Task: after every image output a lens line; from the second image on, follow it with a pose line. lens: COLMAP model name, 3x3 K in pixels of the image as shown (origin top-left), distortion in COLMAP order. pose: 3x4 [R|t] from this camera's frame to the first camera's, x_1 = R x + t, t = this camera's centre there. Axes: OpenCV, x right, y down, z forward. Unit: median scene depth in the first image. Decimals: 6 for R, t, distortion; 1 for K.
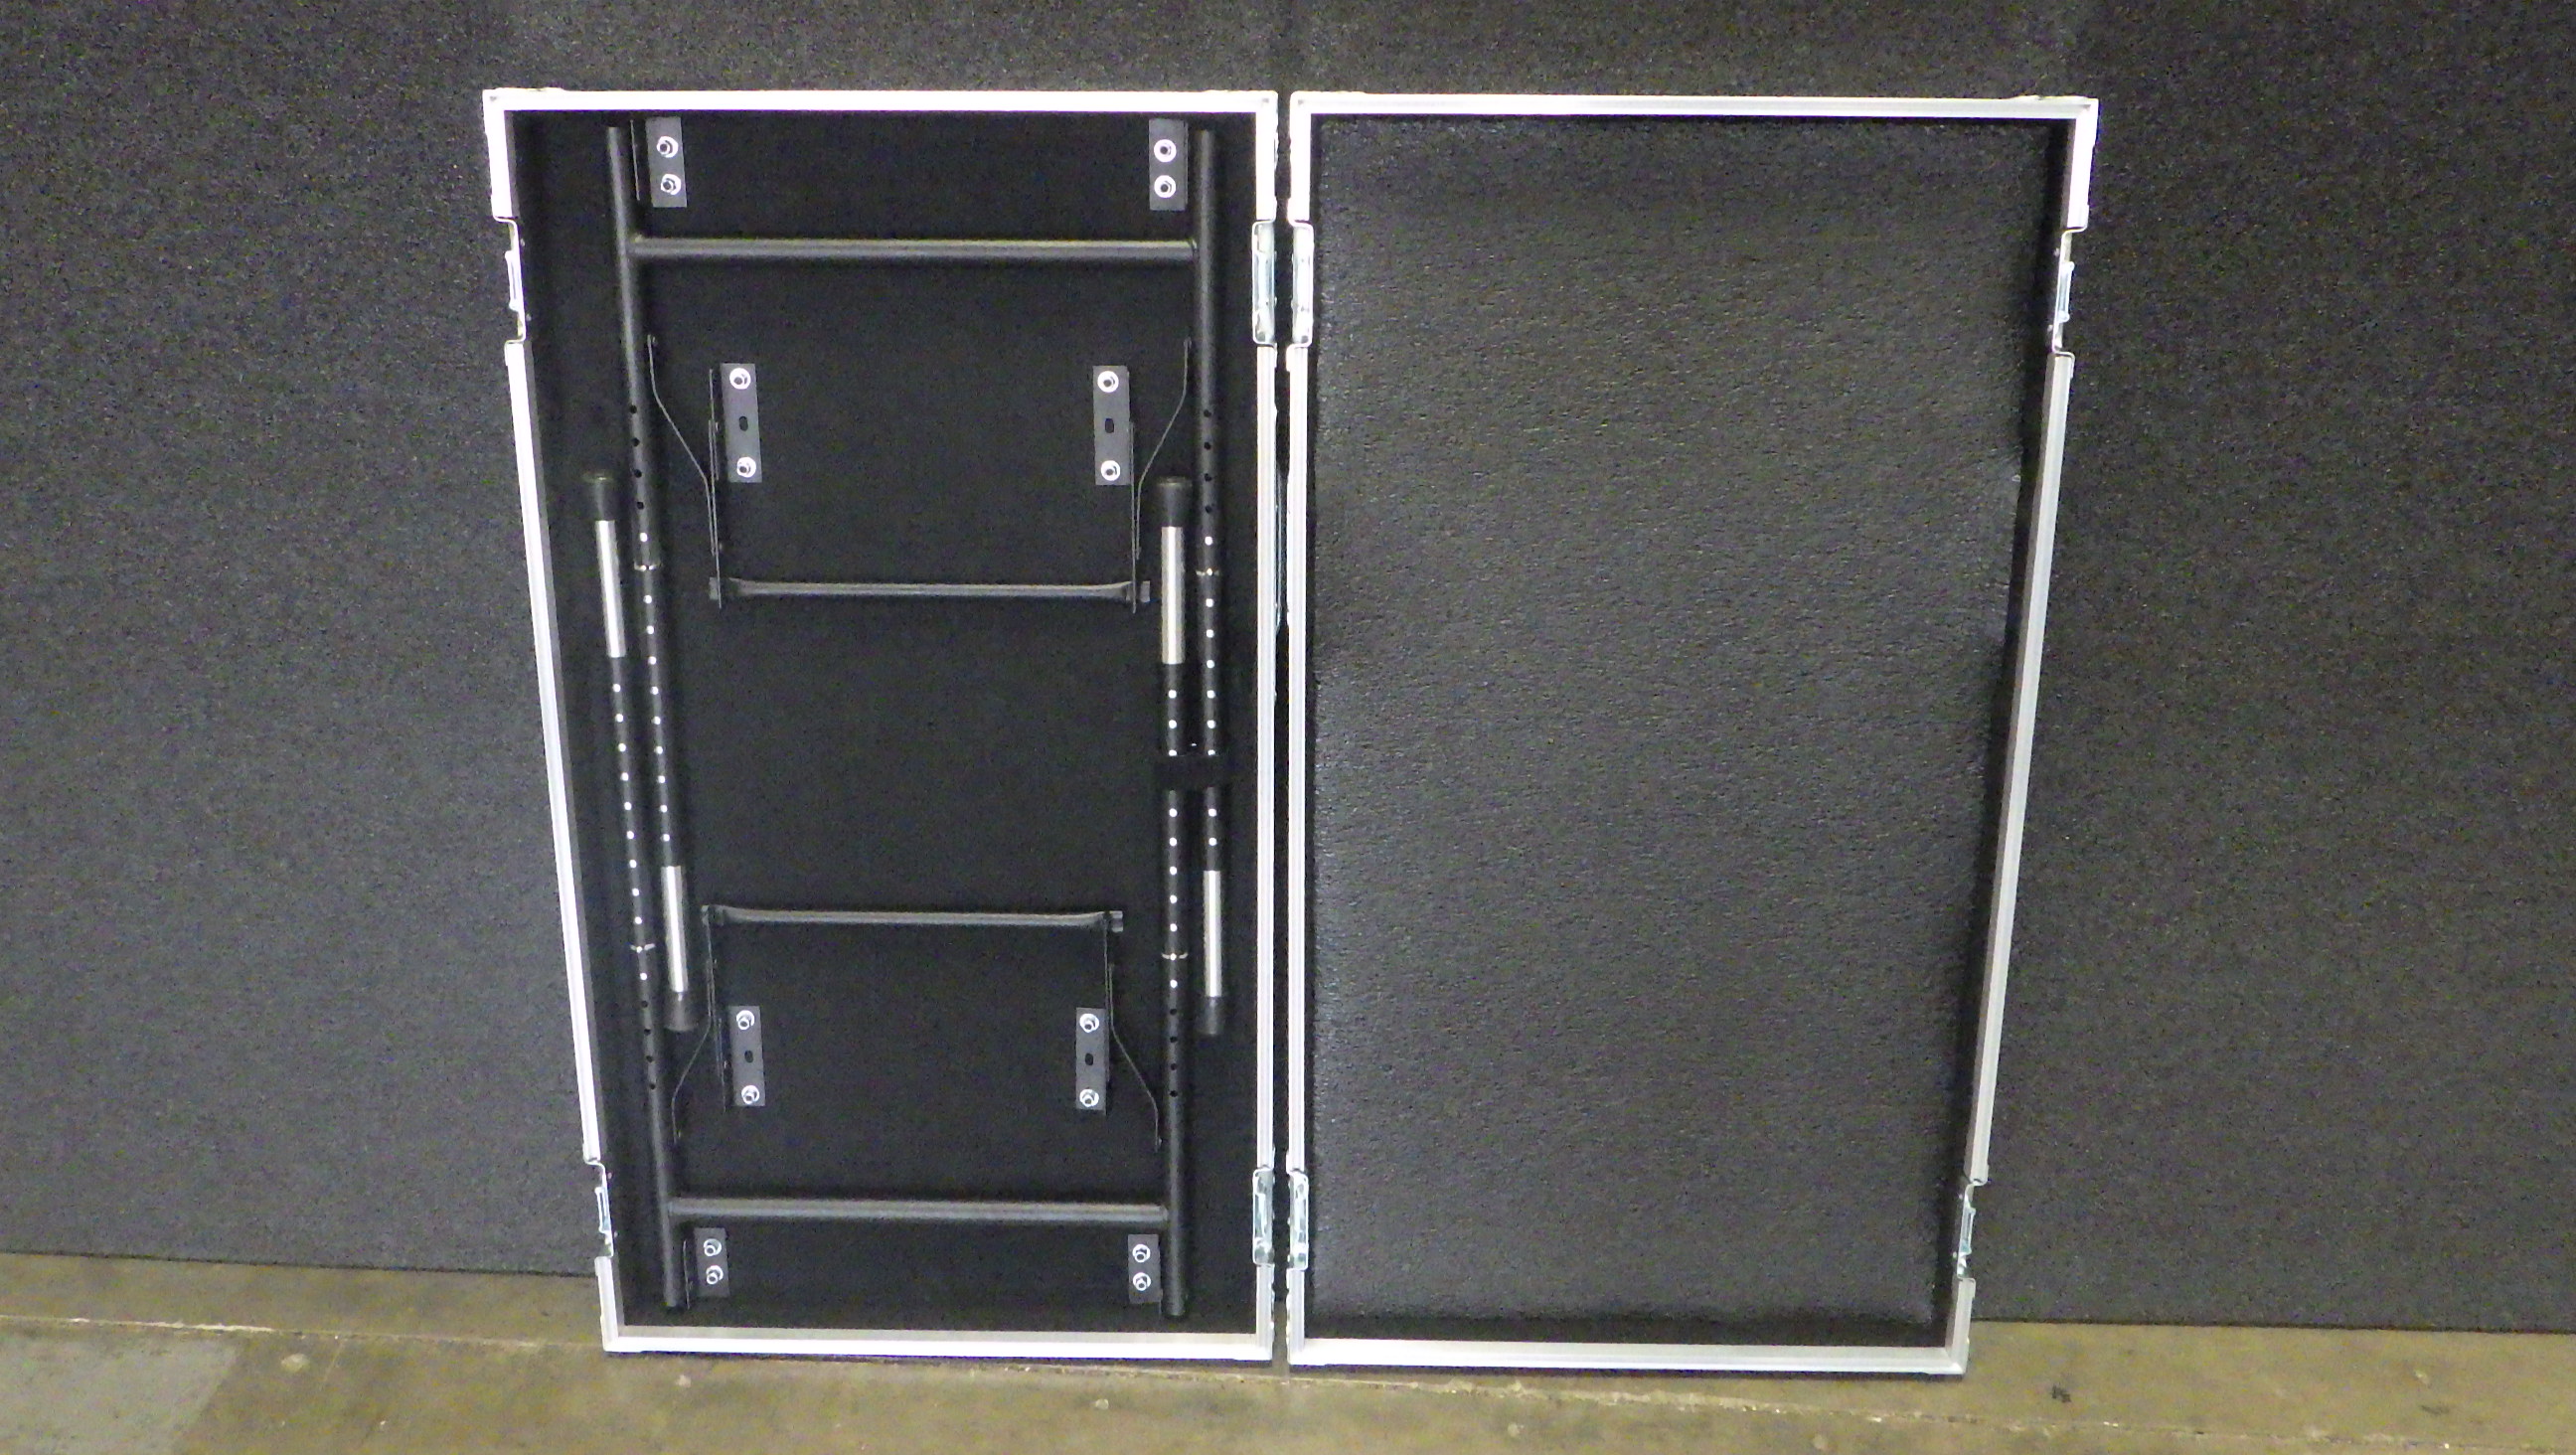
lens RADIAL K [[2162.7, 0, 1302.2], [0, 2162.7, 830.5], [0, 0, 1]] dist [-0.000736, 0.001733]
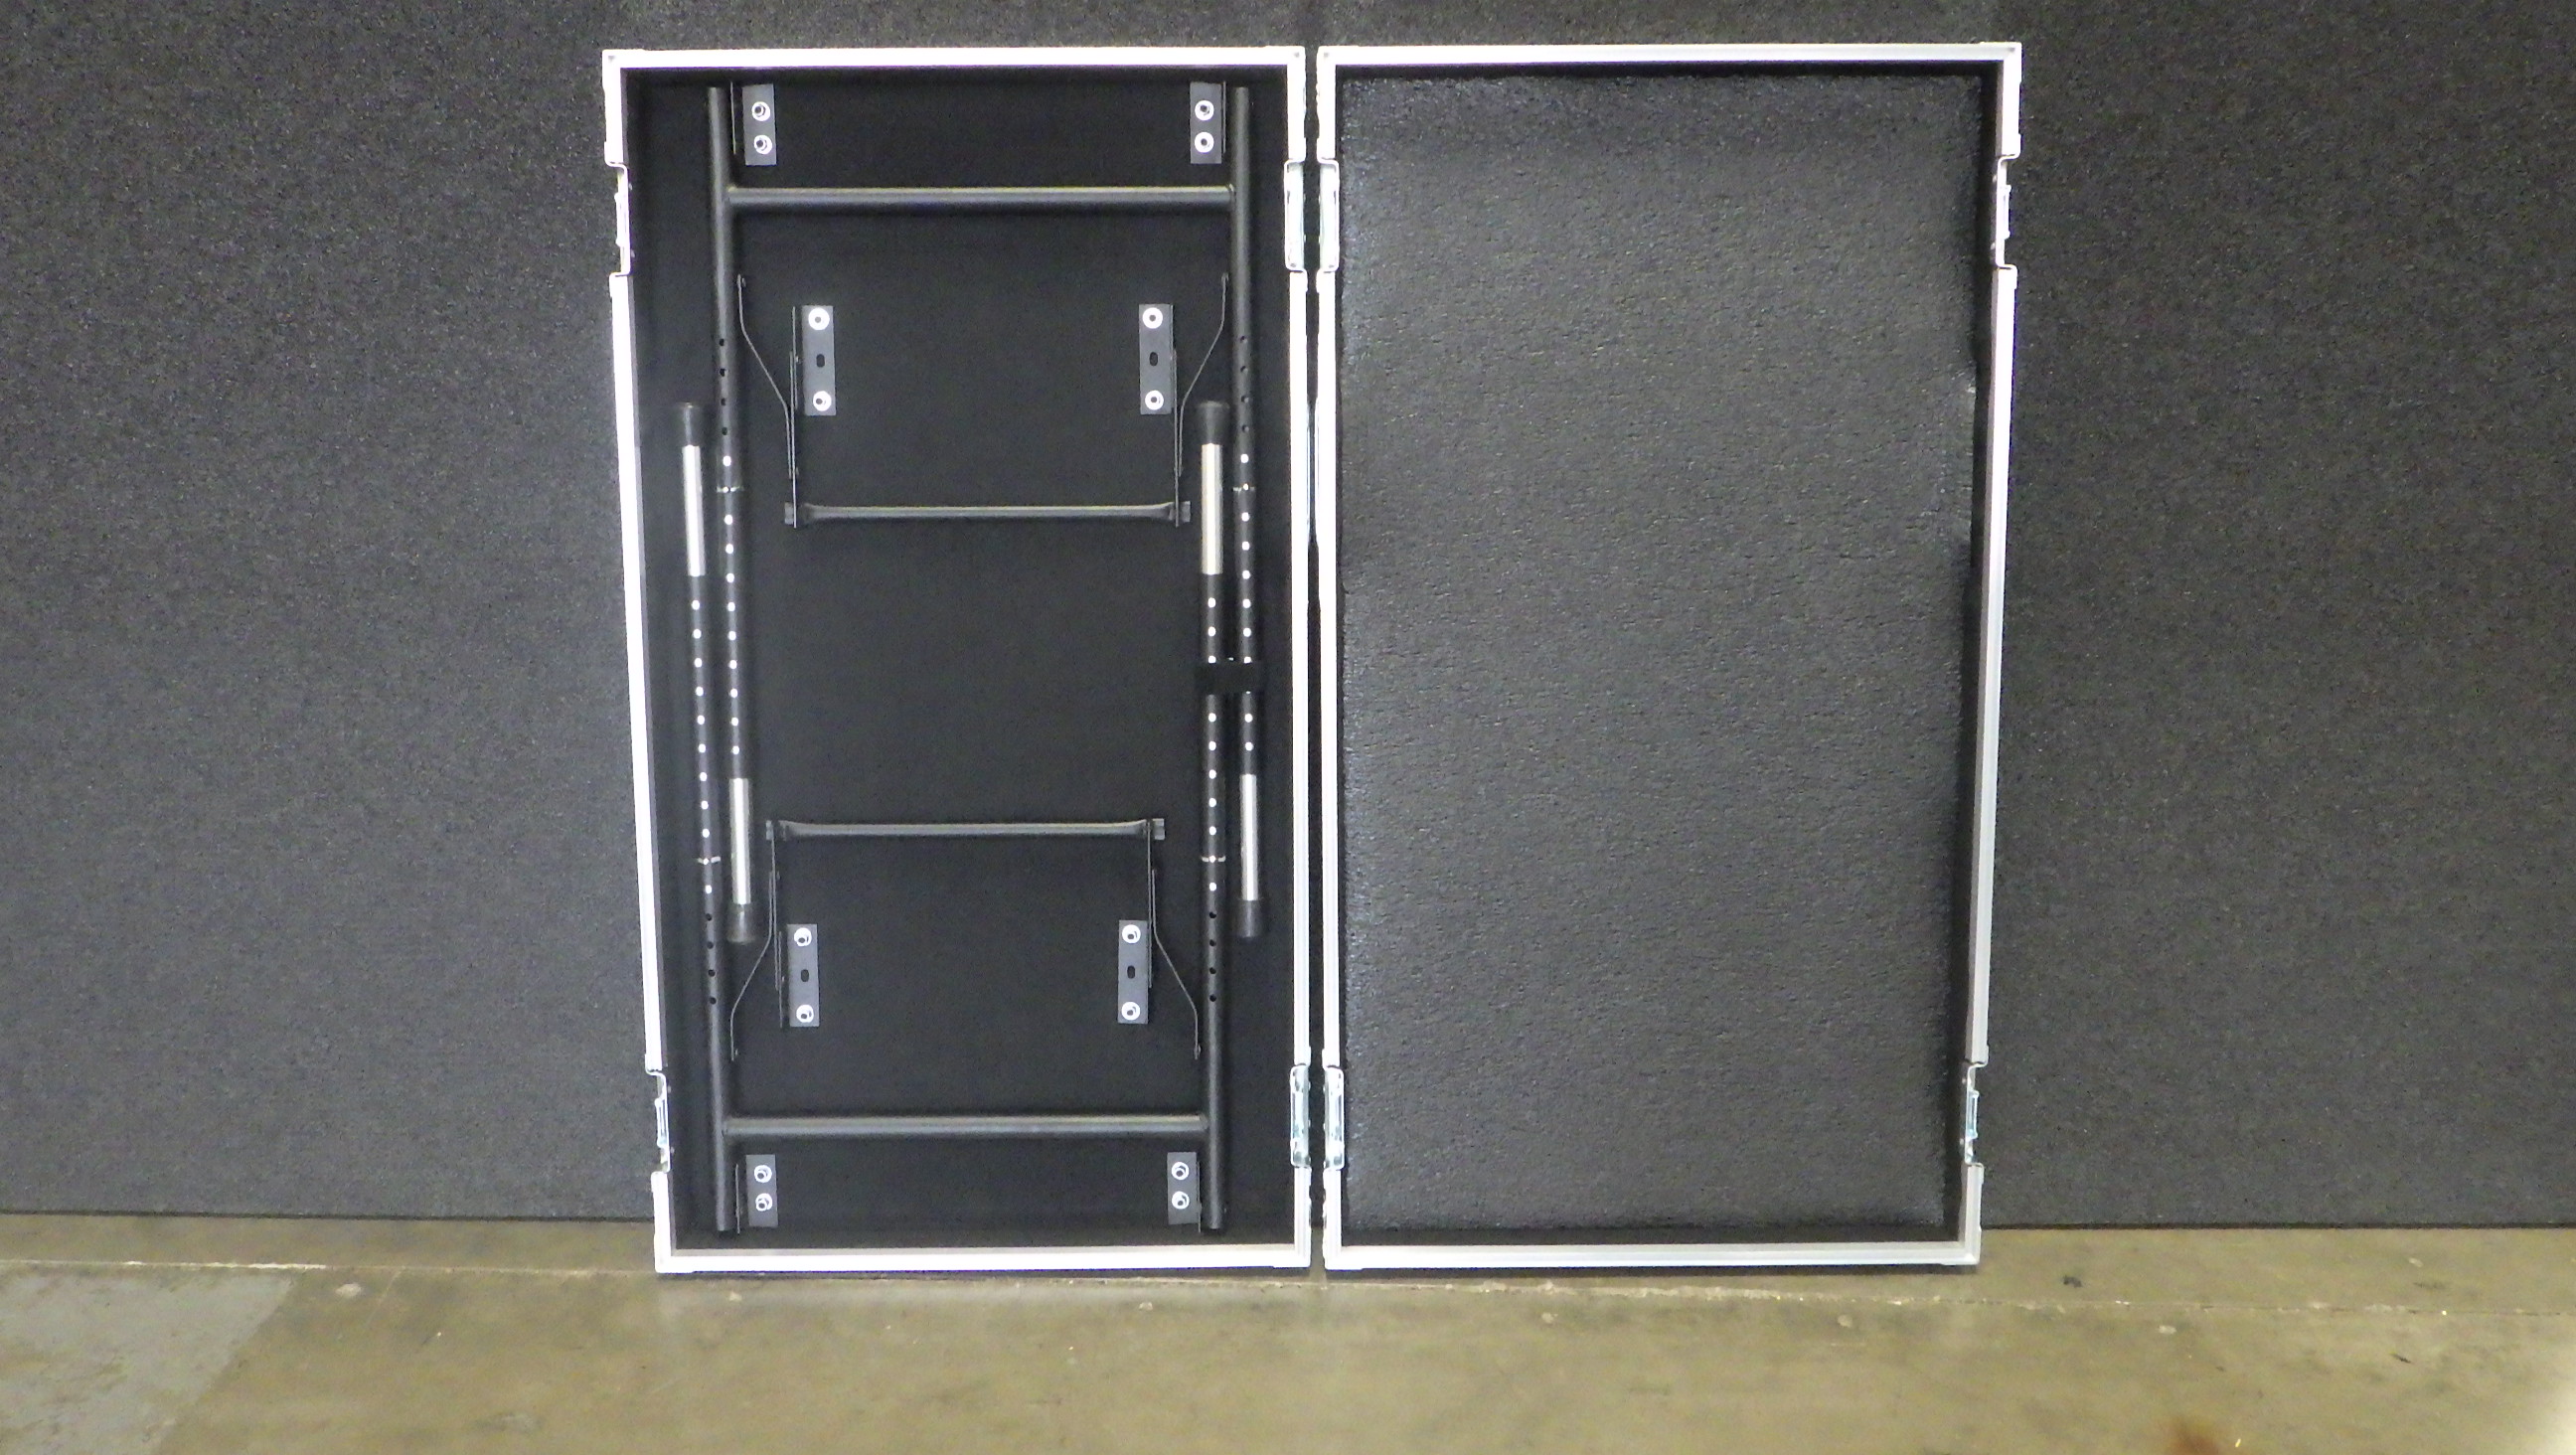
lens RADIAL K [[2162.7, 0, 1309.2], [0, 2162.7, 818.3], [0, 0, 1]] dist [-0.000736, 0.001733]
pose [[0.999596, -0.015505, 0.023813, -0.036905], [0.019047, 0.987480, -0.156593, 0.203787], [-0.021087, 0.156983, 0.987376, -0.051272]]
